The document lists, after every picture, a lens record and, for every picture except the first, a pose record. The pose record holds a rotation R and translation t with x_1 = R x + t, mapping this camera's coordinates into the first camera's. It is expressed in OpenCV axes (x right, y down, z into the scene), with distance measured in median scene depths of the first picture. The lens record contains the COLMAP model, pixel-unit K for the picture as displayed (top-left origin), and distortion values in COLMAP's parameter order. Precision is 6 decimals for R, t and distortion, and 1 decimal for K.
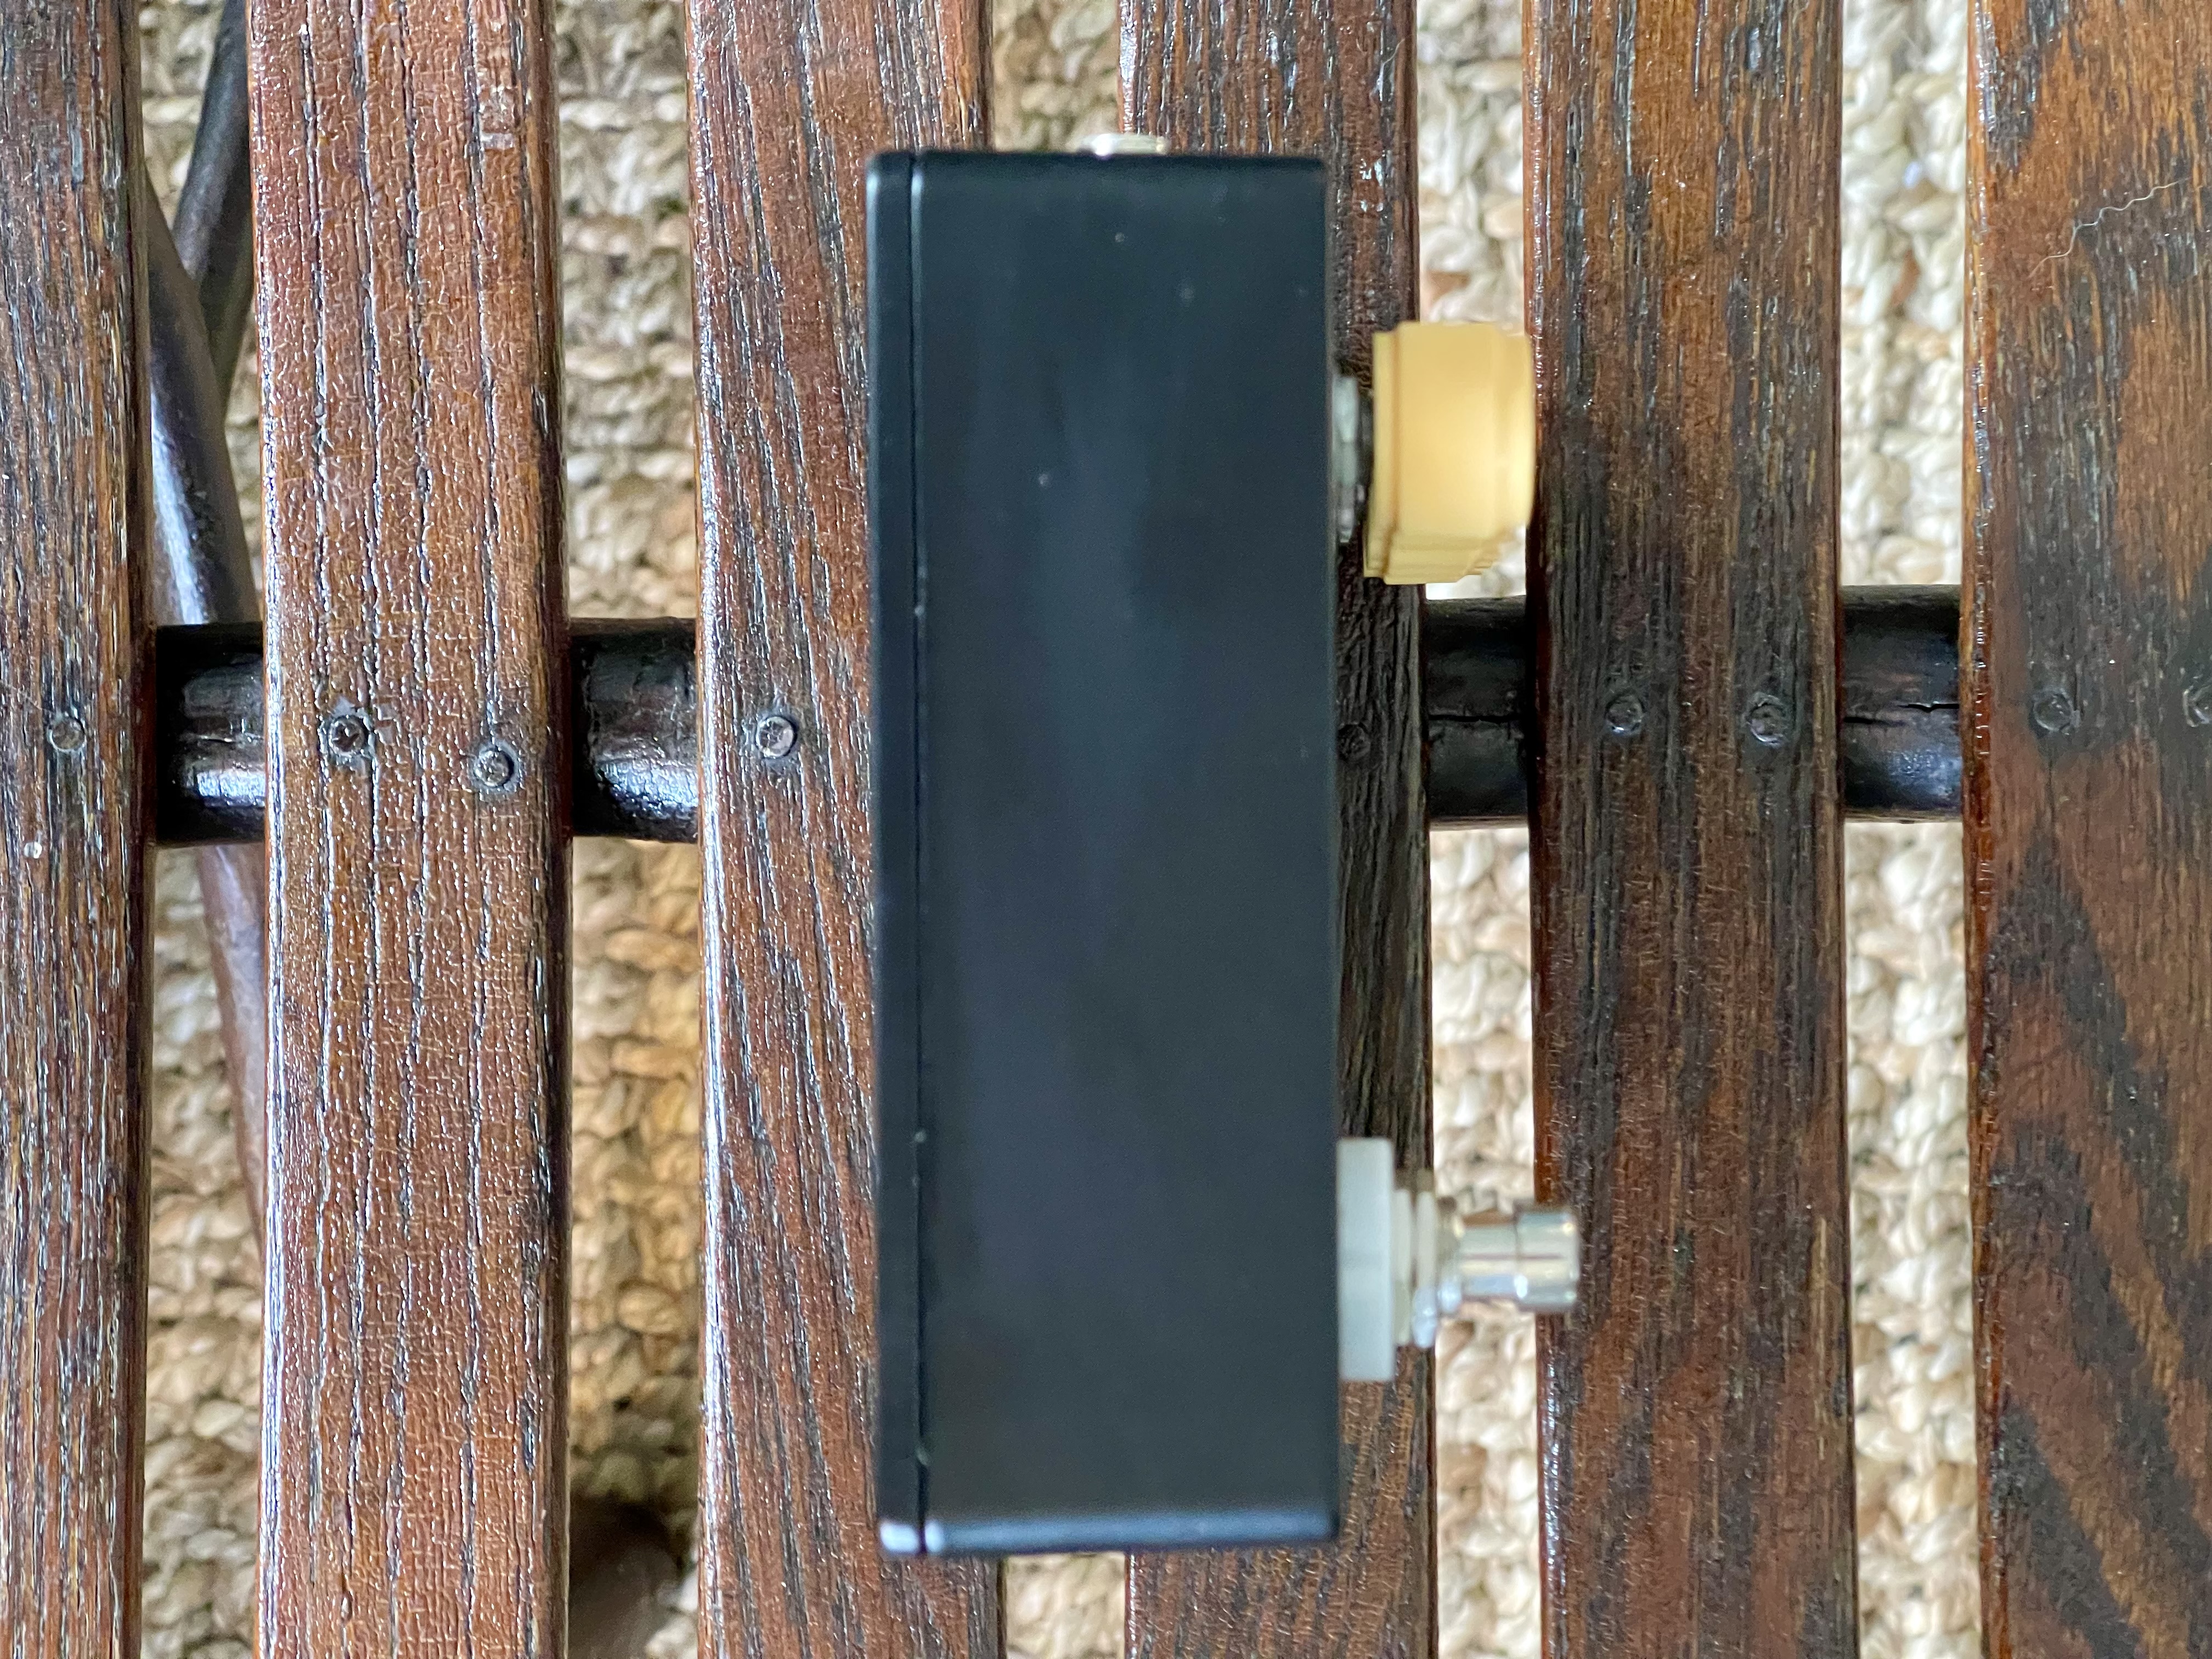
lens RADIAL K [[4113.5, 0, 1150.8], [0, 4113.5, 796.1], [0, 0, 1]] dist [0.188085, -0.042893]
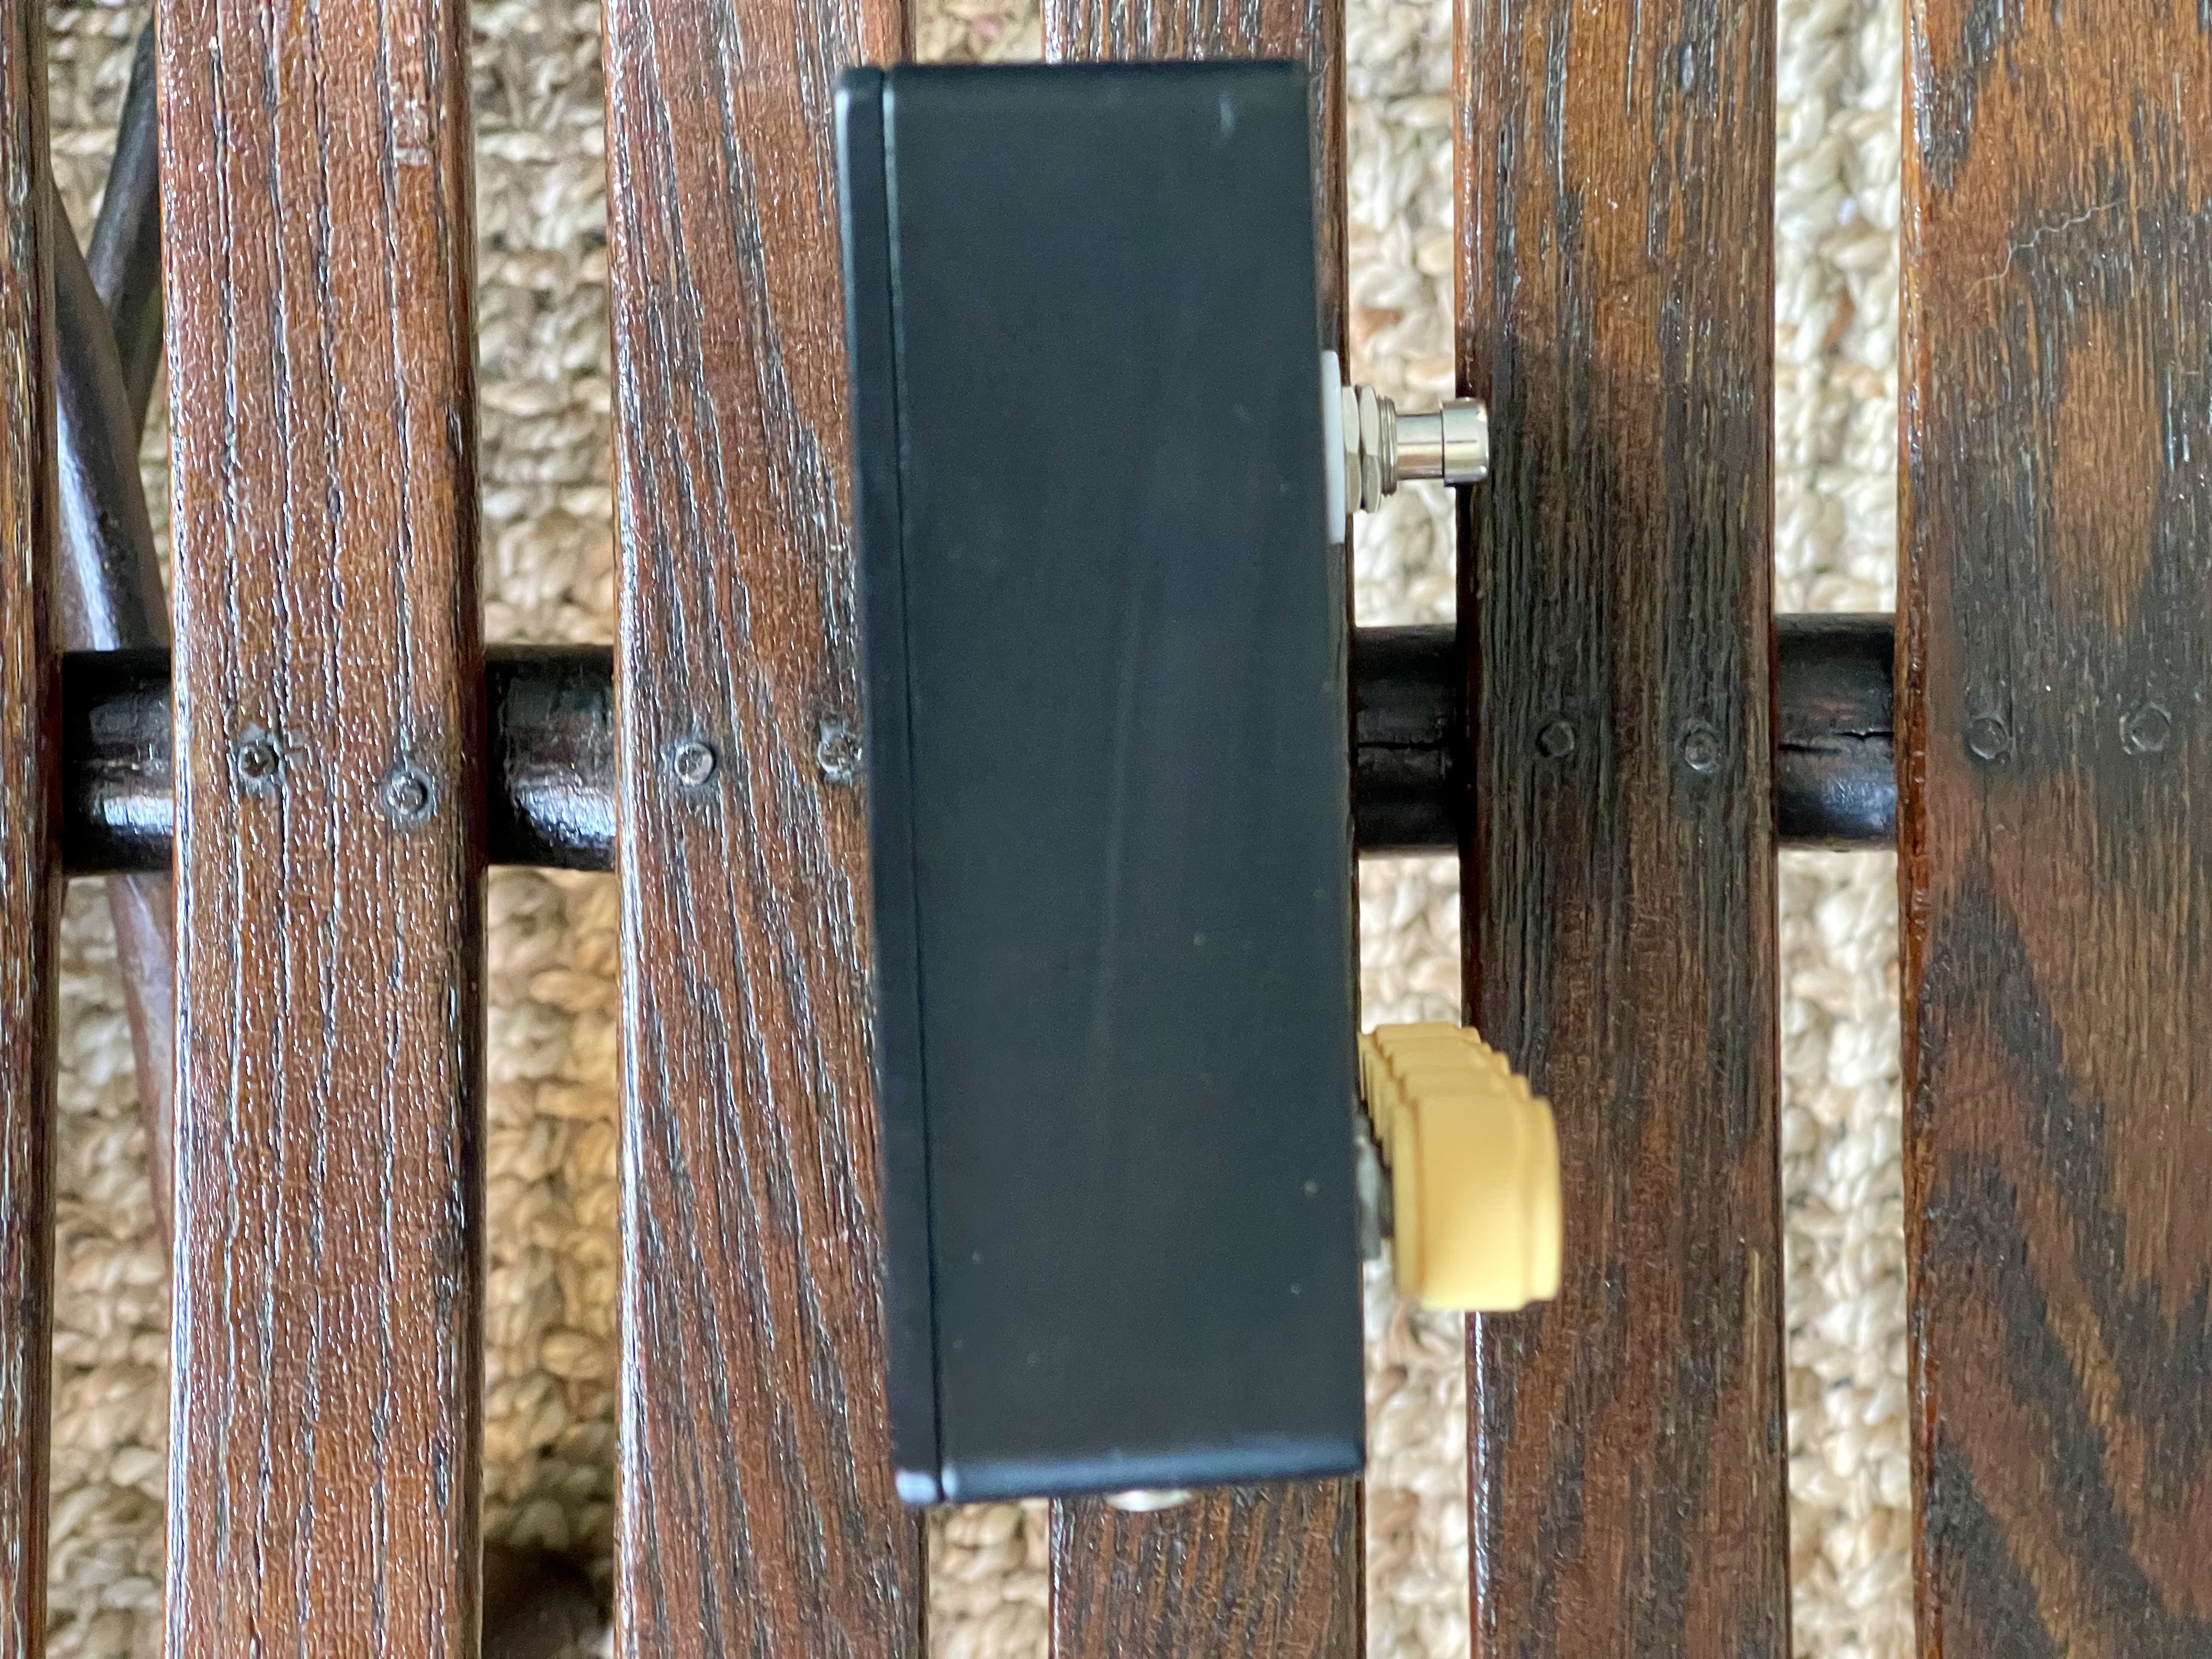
lens RADIAL K [[4105.7, 0, 1136.3], [0, 4105.7, 835.2], [0, 0, 1]] dist [0.223751, -0.434548]
pose [[0.999934, 0.000893, 0.011476, 0.003107], [-0.000840, 0.999989, -0.004582, 0.007130], [-0.011480, 0.004572, 0.999924, 0.015980]]
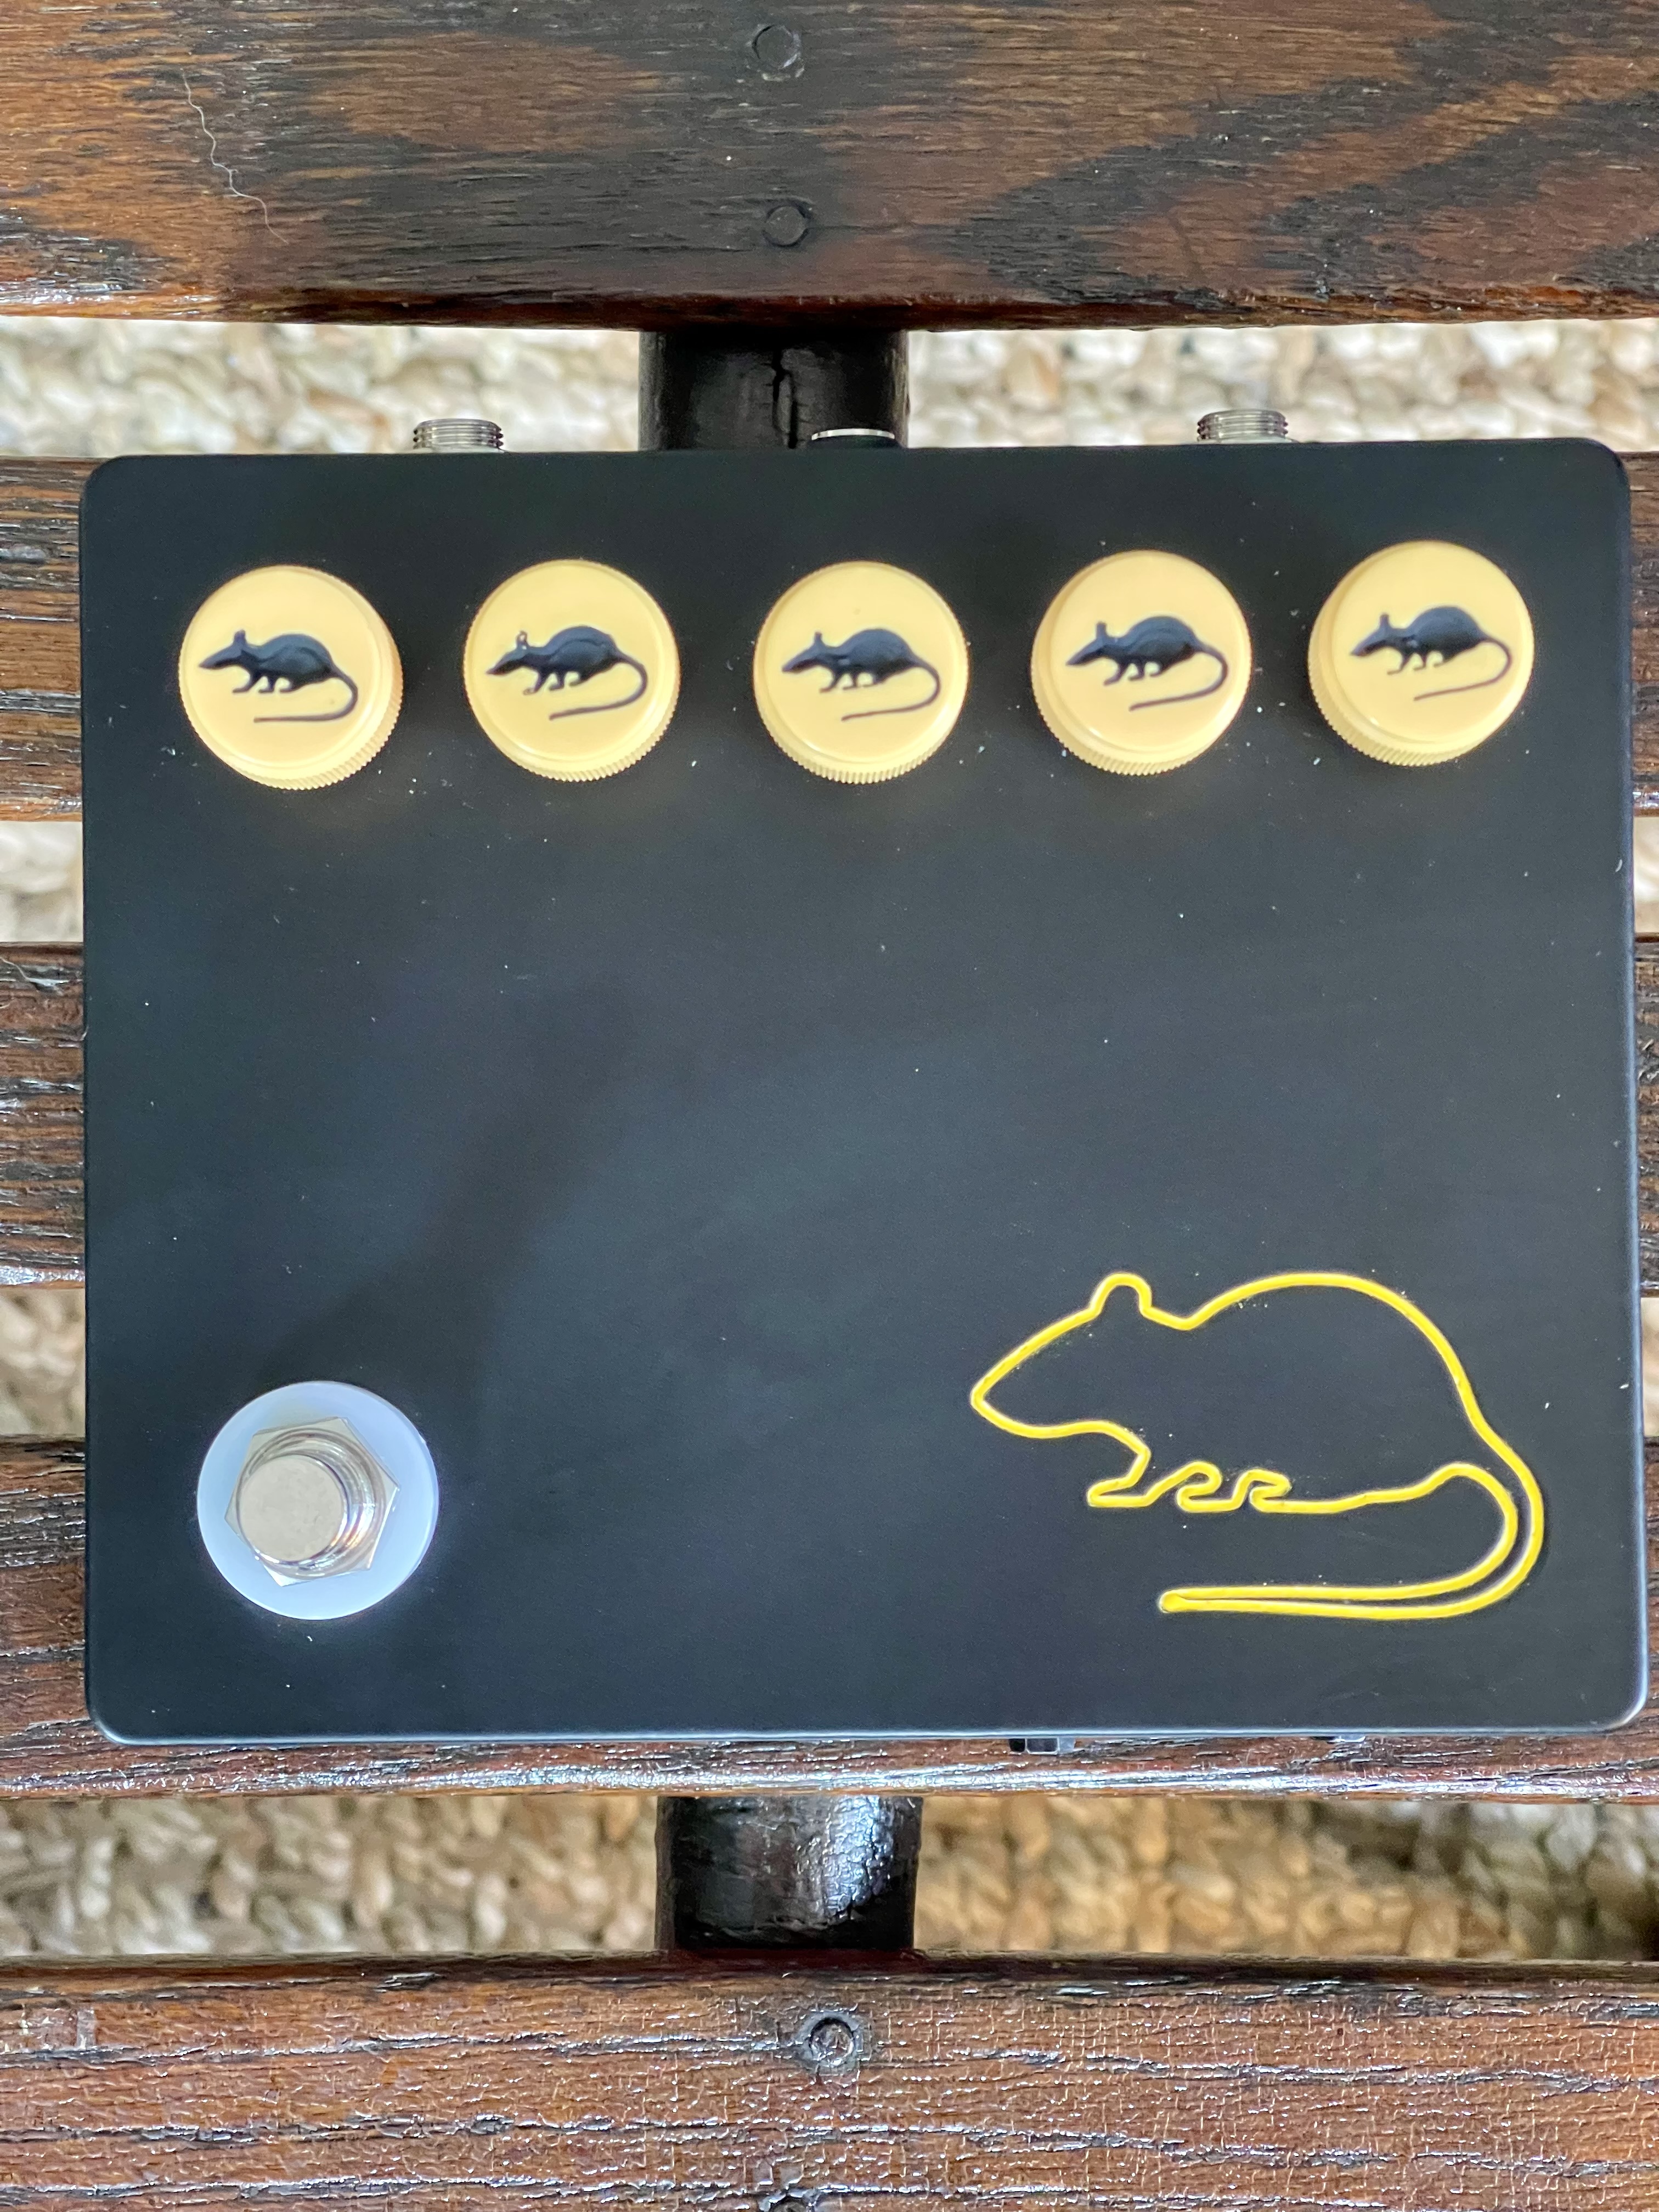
lens RADIAL K [[4083.9, 0, 799.6], [0, 4083.9, 1113.7], [0, 0, 1]] dist [0.346459, -1.551163]
pose [[0.010129, -0.995129, 0.098060, -0.053812], [0.999873, 0.008870, -0.013270, -0.003810], [0.012336, 0.098182, 0.995092, 0.145735]]
